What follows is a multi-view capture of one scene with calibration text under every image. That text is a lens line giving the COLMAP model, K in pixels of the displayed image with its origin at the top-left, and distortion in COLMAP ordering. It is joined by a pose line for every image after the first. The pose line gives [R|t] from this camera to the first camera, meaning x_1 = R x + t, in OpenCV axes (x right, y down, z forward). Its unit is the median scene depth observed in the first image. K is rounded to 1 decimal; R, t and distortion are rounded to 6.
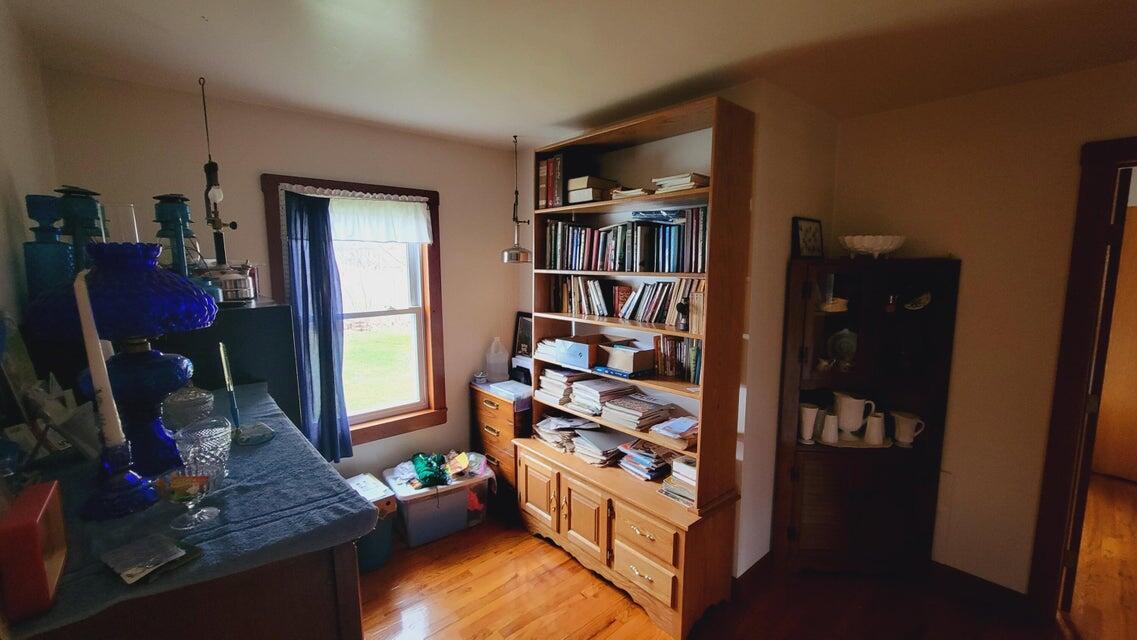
lens RADIAL K [[468.4, 0, 560.1], [0, 468.4, 320.8], [0, 0, 1]] dist [-0.000739, 0.000482]
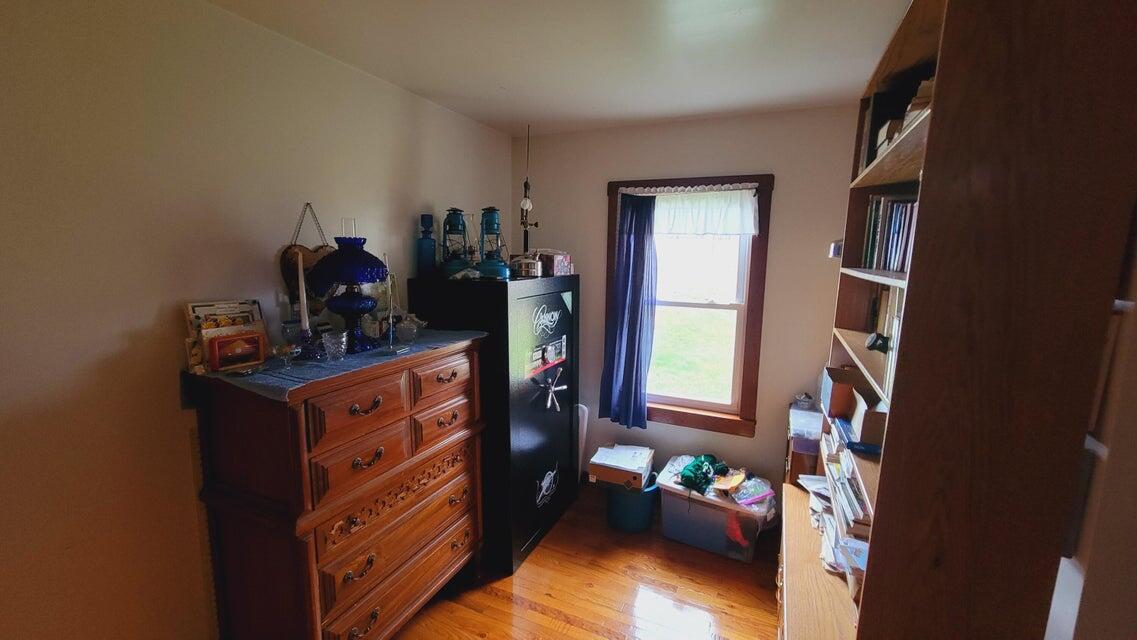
lens RADIAL K [[468.4, 0, 560.1], [0, 468.4, 320.8], [0, 0, 1]] dist [-0.000739, 0.000482]
pose [[0.416473, 0.141683, -0.898040, 0.434091], [-0.133626, 0.986594, 0.093684, -0.040178], [0.899274, 0.080985, 0.429822, 0.324461]]
